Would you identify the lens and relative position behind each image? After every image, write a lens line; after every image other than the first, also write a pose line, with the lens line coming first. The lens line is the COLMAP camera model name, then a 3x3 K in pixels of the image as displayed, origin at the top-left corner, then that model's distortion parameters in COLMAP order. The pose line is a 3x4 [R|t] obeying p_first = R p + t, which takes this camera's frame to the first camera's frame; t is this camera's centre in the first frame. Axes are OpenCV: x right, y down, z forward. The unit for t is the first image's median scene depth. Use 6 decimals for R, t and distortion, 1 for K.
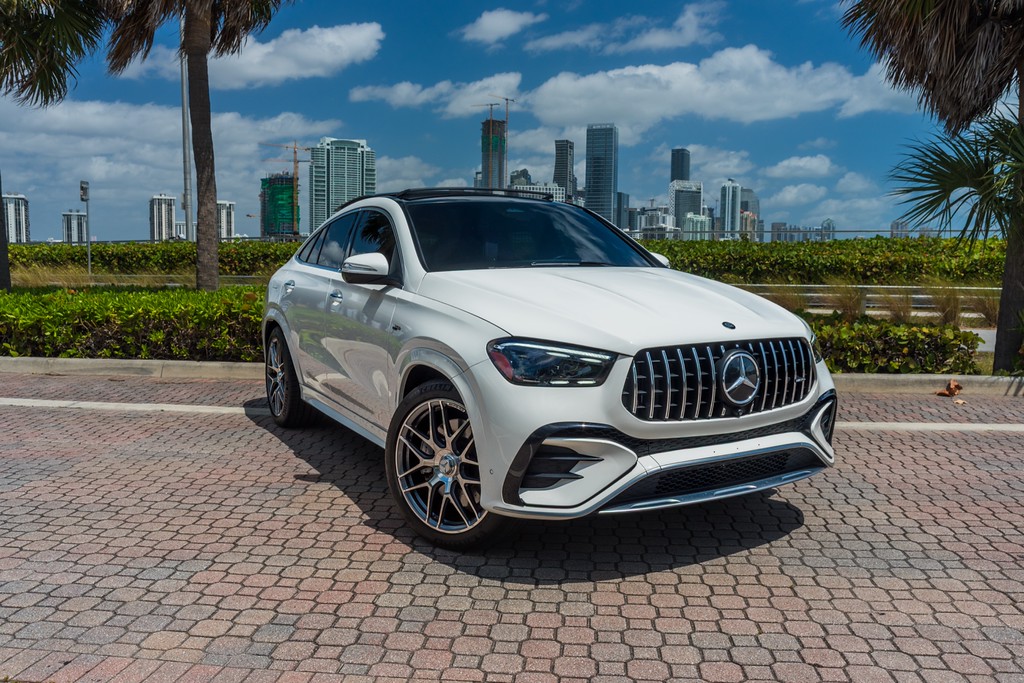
lens RADIAL K [[930.3, 0, 501.4], [0, 930.3, 356.8], [0, 0, 1]] dist [-0.160220, 0.160359]
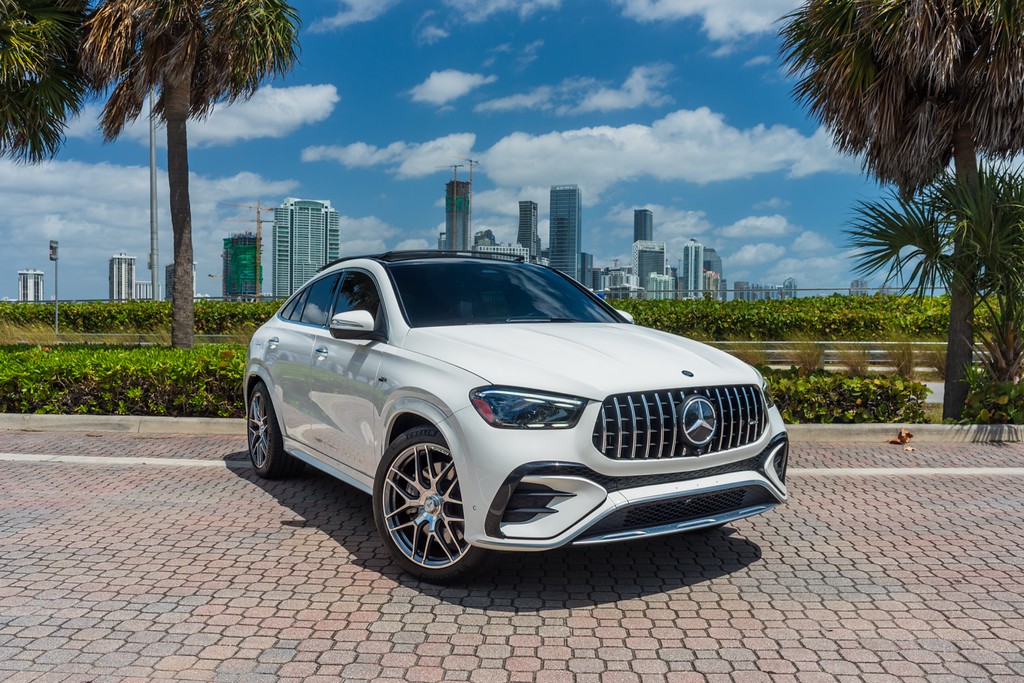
lens RADIAL K [[944.5, 0, 508.3], [0, 944.5, 341.5], [0, 0, 1]] dist [-0.157167, 0.158585]
pose [[0.998914, -0.003301, 0.046476, -0.010207], [0.007102, 0.996619, -0.081855, 0.009045], [-0.046048, 0.082096, 0.995560, -0.057471]]
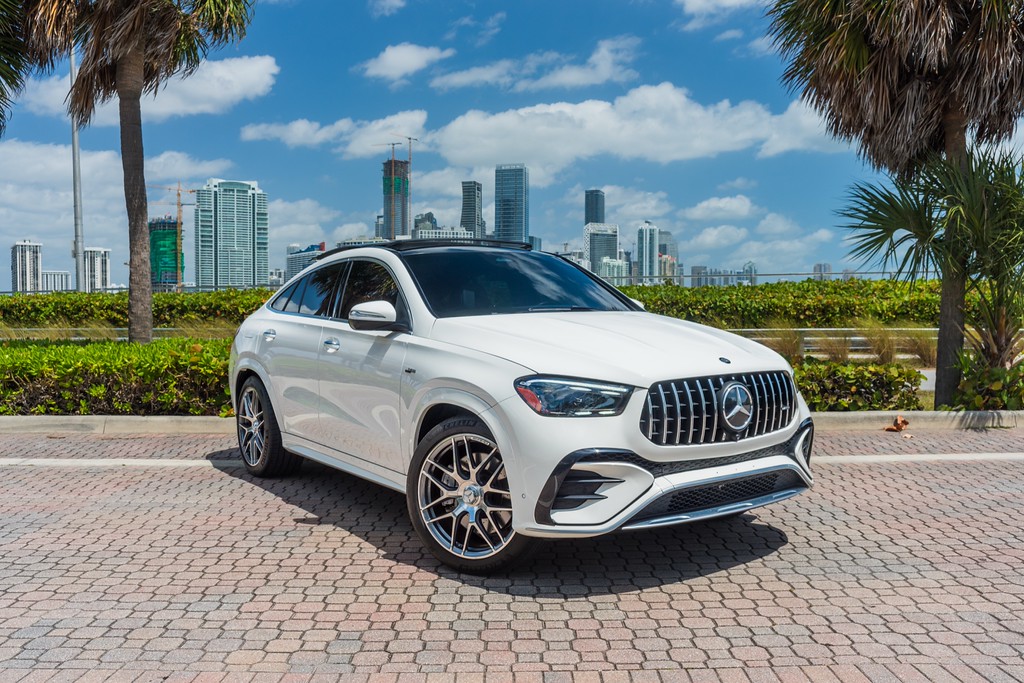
lens RADIAL K [[1014.8, 0, 511.3], [0, 1014.8, 353.9], [0, 0, 1]] dist [-0.141954, 0.180292]
pose [[0.993411, -0.016381, 0.113428, -0.074663], [0.023180, 0.997996, -0.058887, 0.011909], [-0.112236, 0.061128, 0.991800, -0.096114]]
